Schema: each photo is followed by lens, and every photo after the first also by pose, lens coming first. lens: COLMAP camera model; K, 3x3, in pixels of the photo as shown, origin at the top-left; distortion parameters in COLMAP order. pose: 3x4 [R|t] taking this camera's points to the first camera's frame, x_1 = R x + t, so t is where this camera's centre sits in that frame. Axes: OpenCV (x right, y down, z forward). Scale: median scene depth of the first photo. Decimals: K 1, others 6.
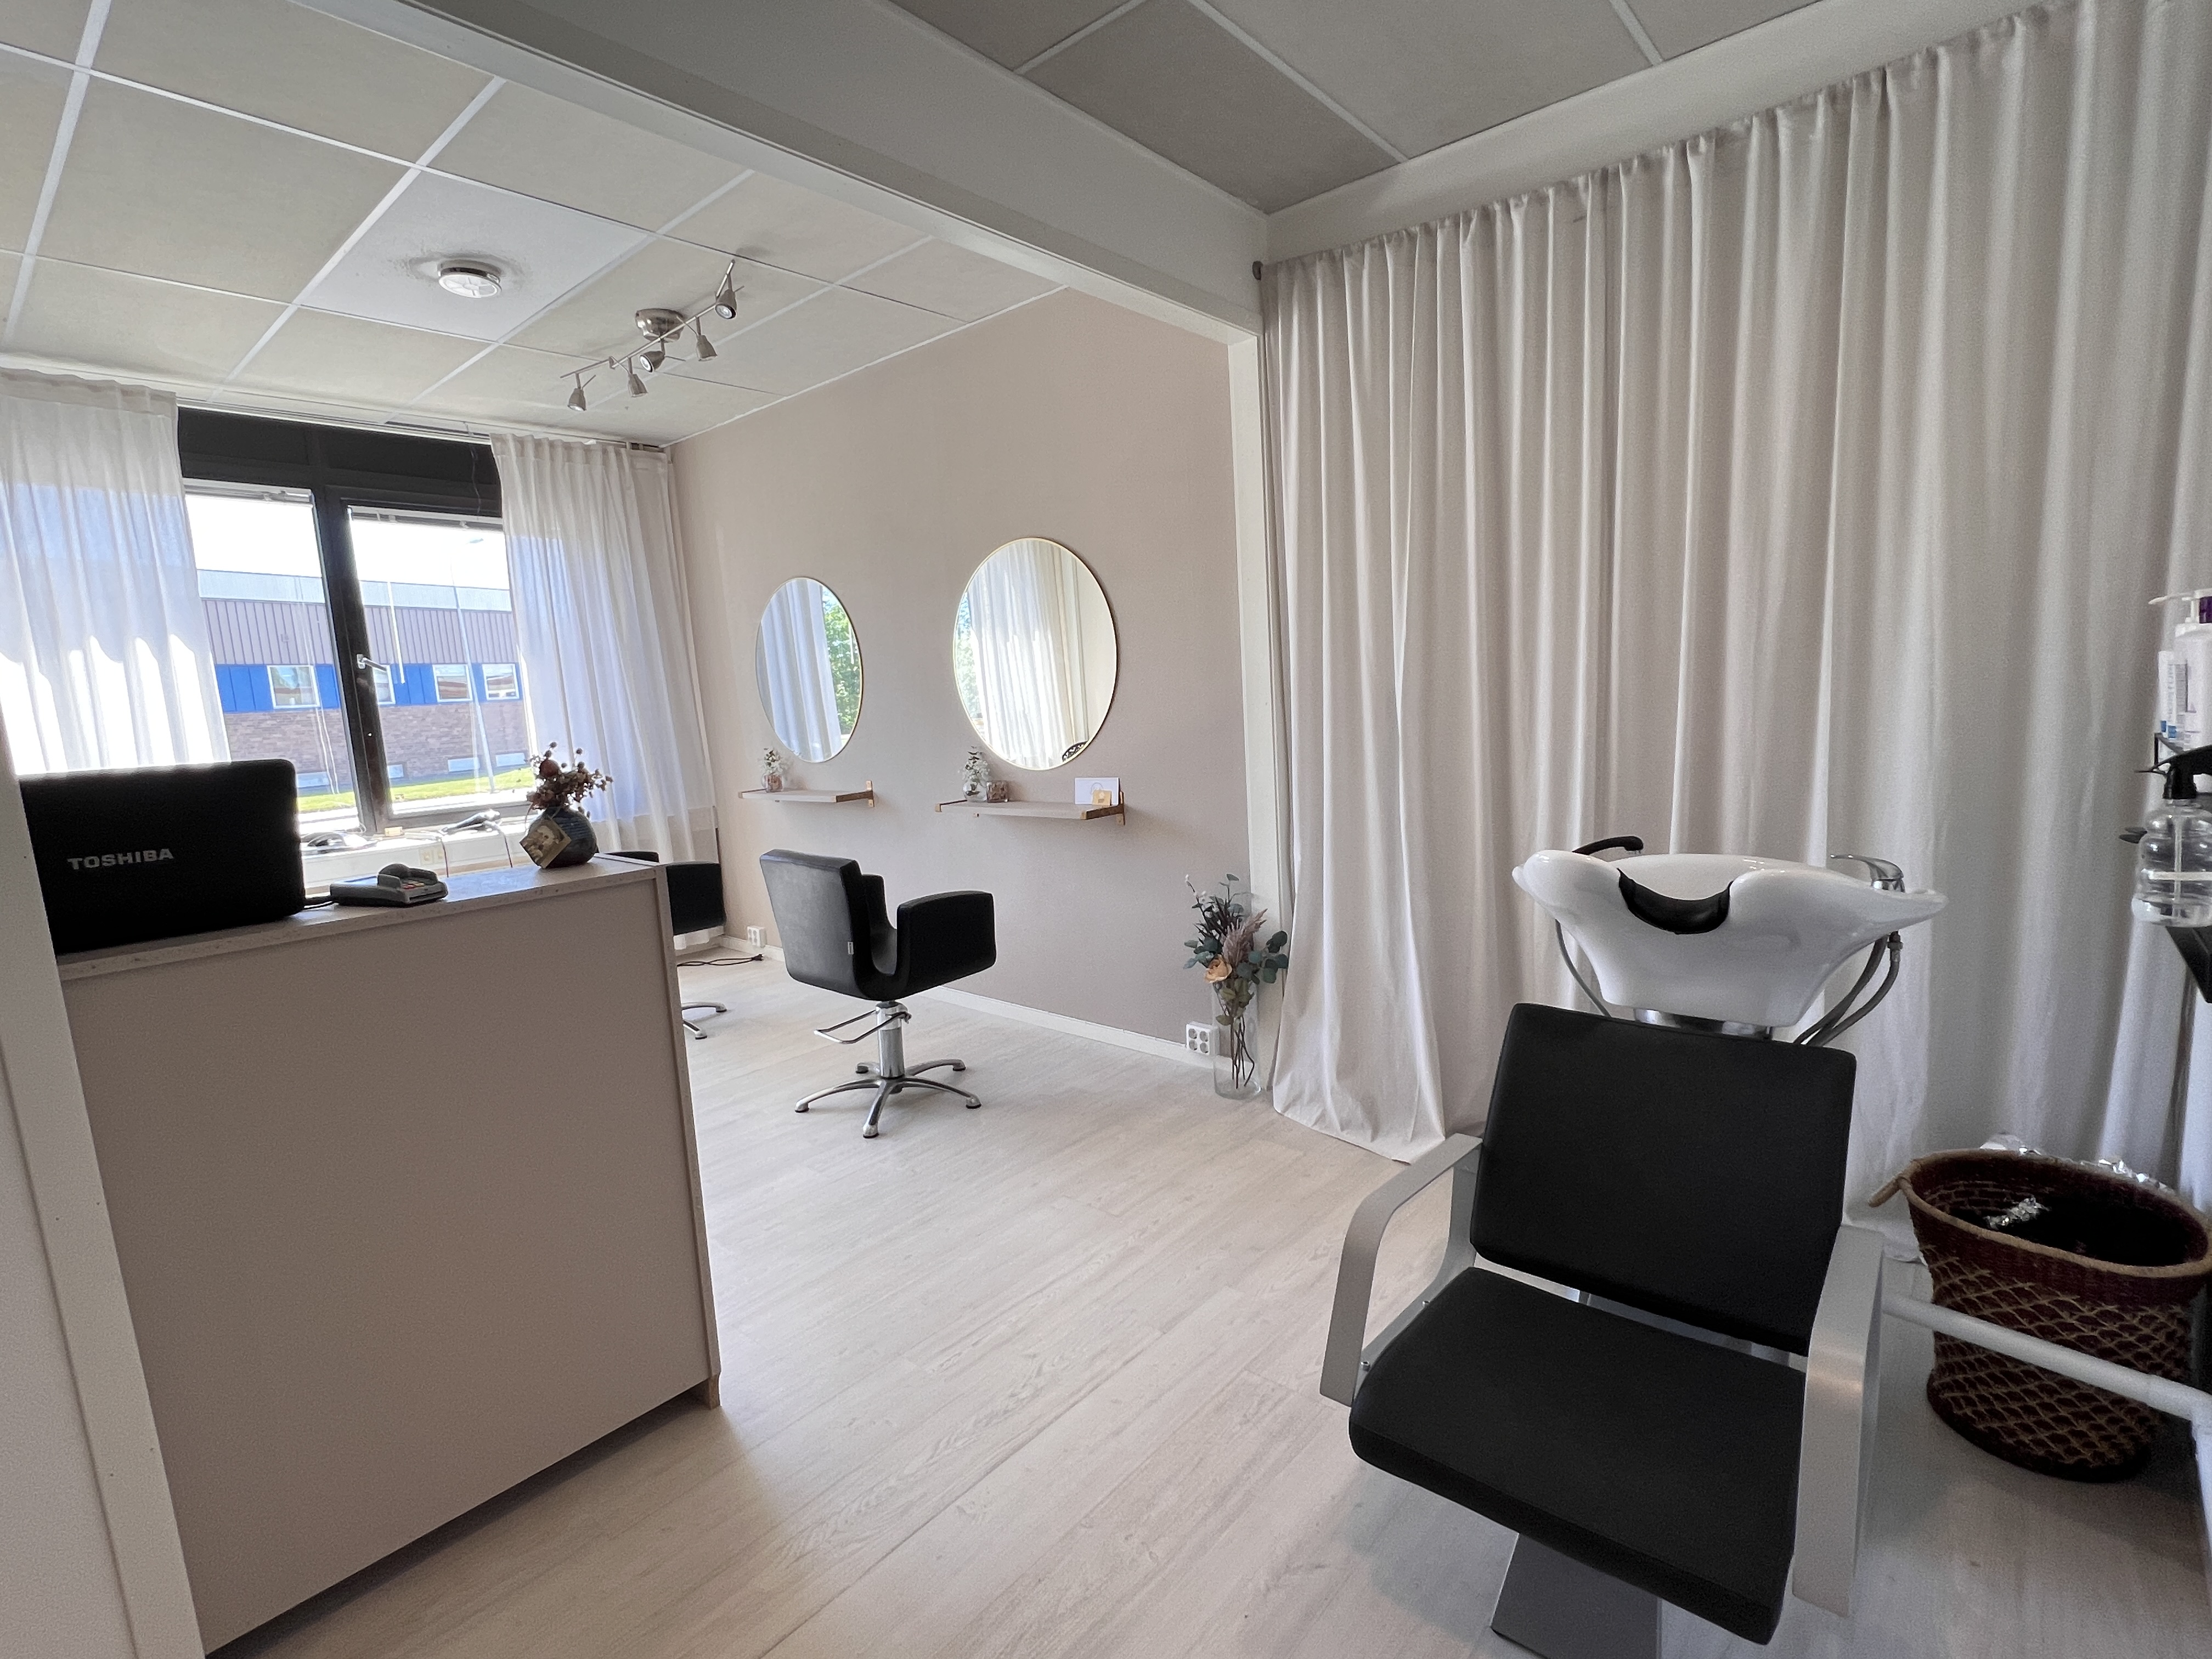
lens RADIAL K [[1054.7, 0, 1104.7], [0, 1054.7, 833.9], [0, 0, 1]] dist [0.002076, -0.001871]
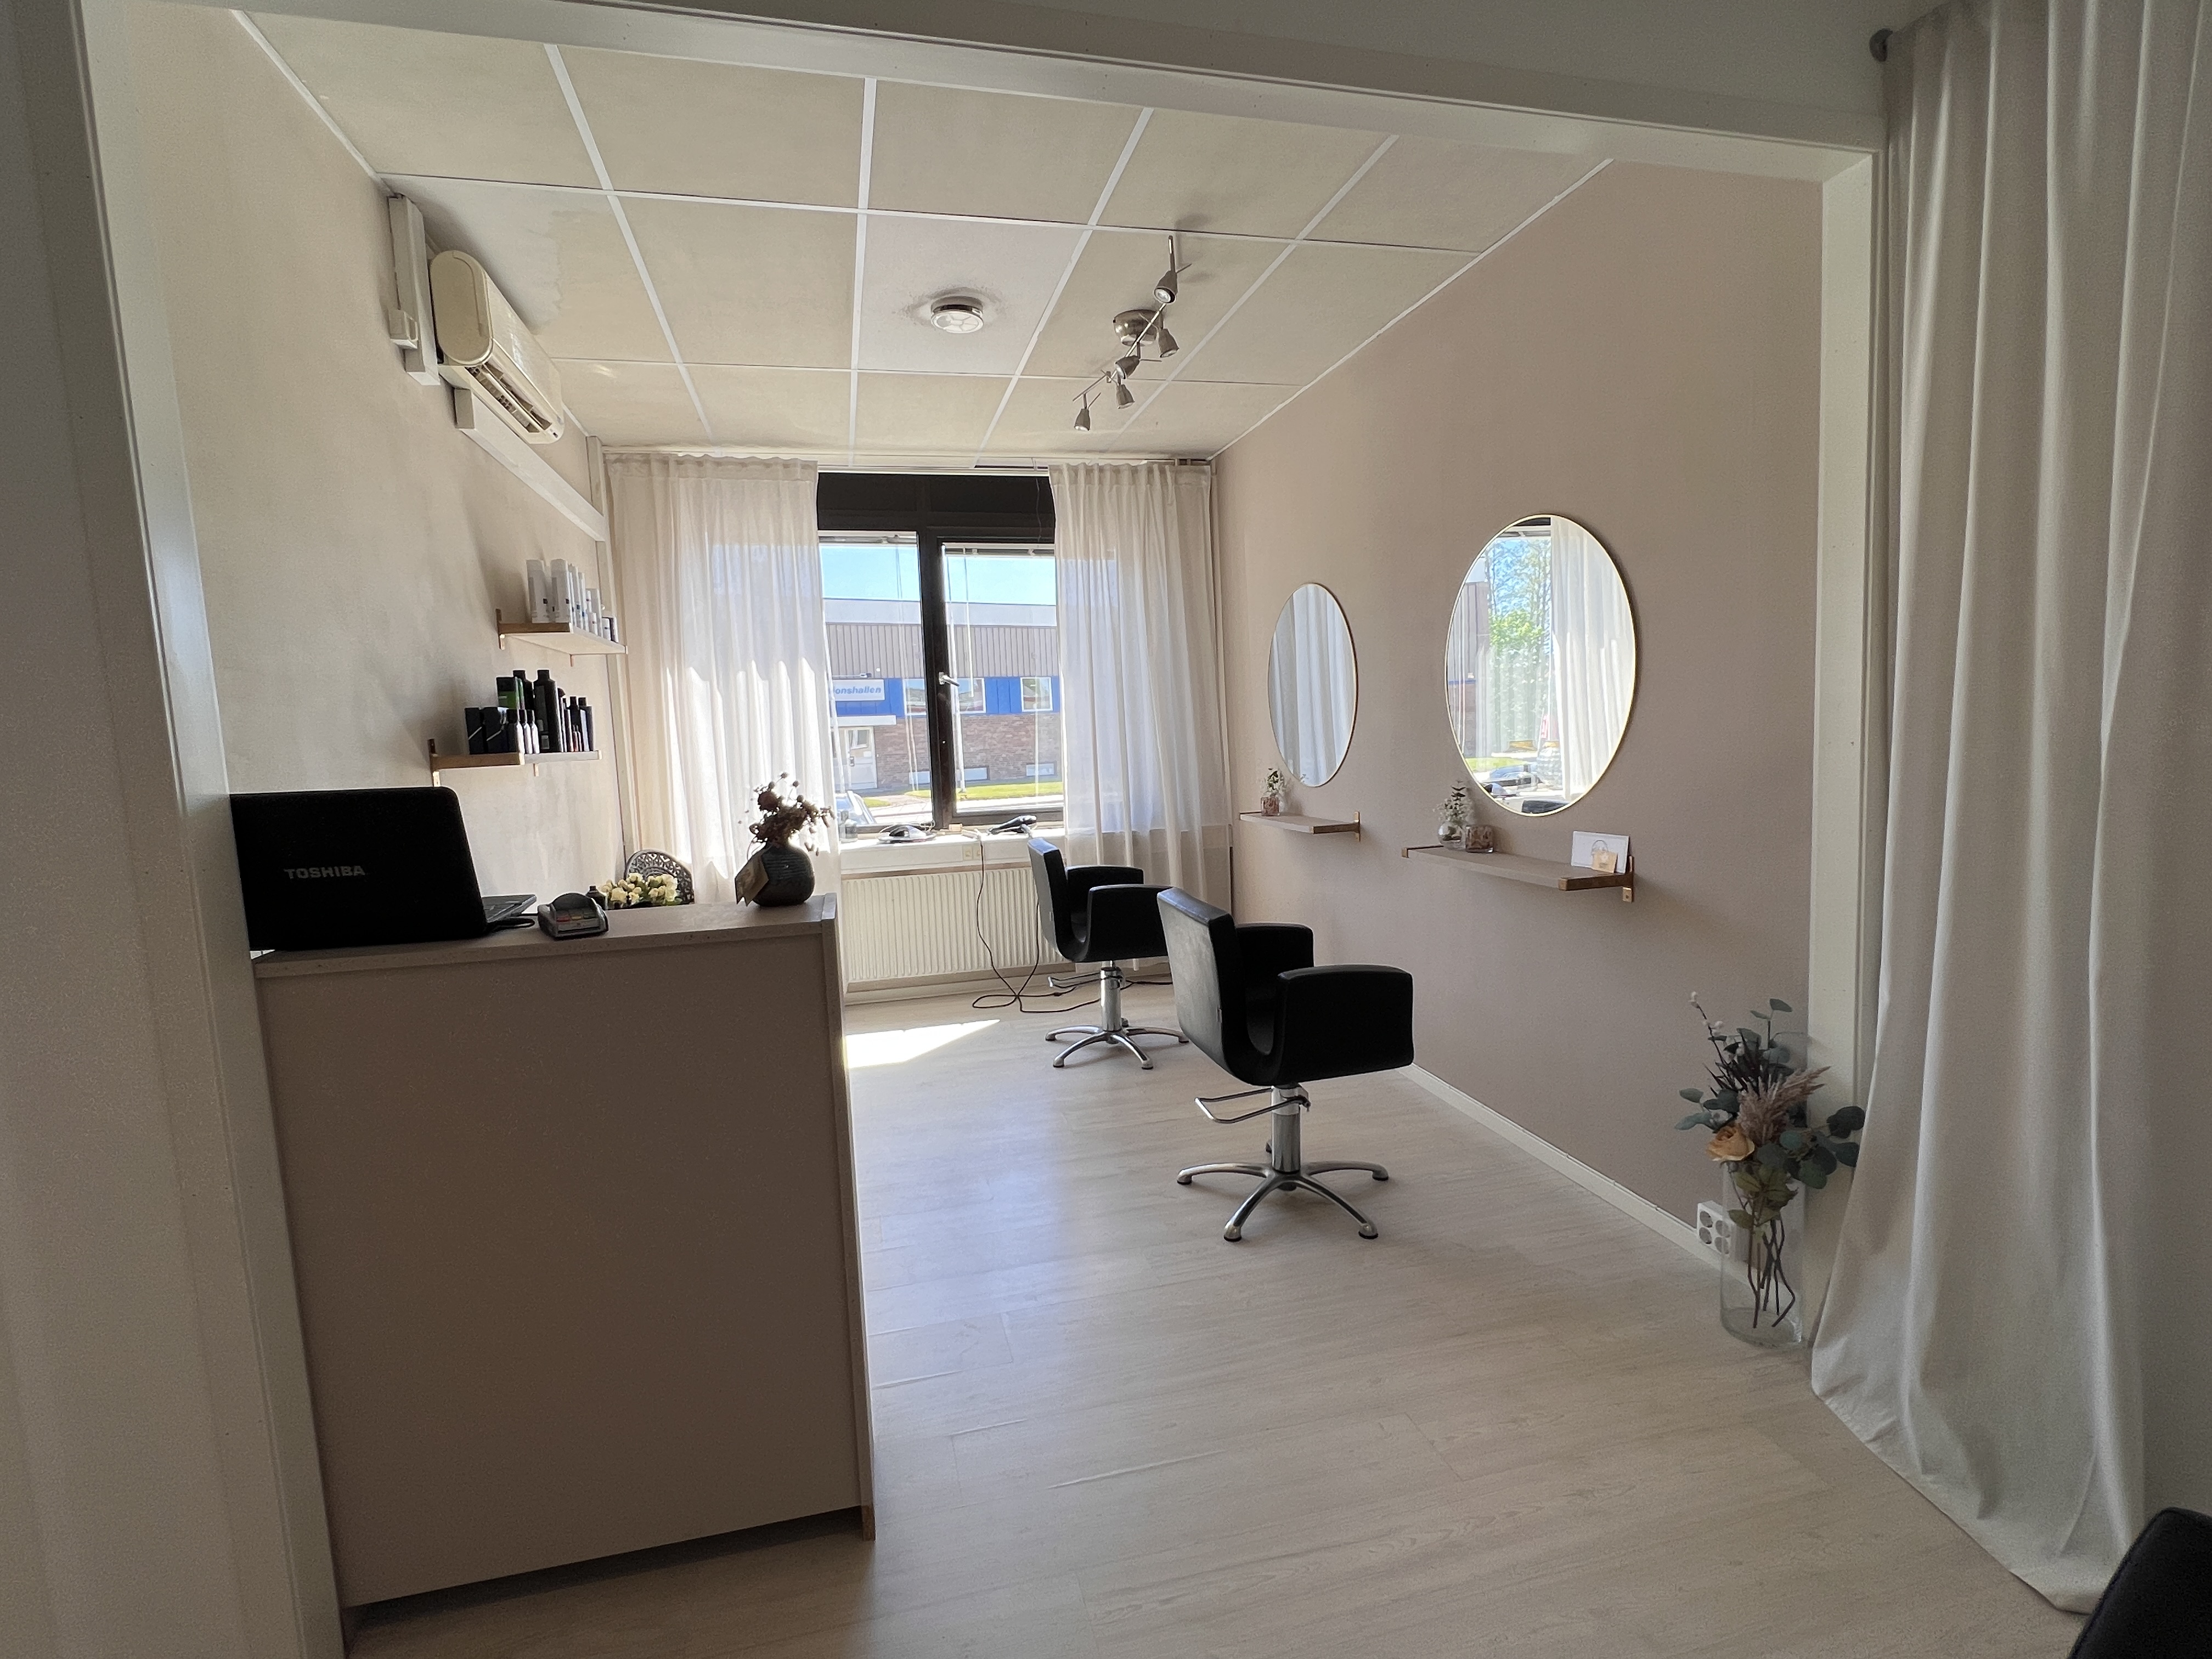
lens RADIAL K [[1054.7, 0, 1105.5], [0, 1054.7, 832.3], [0, 0, 1]] dist [0.002076, -0.001871]
pose [[0.819079, 0.078515, -0.568283, 0.139426], [-0.083871, 0.996336, 0.016771, -0.040739], [0.567517, 0.033926, 0.822662, 0.216966]]
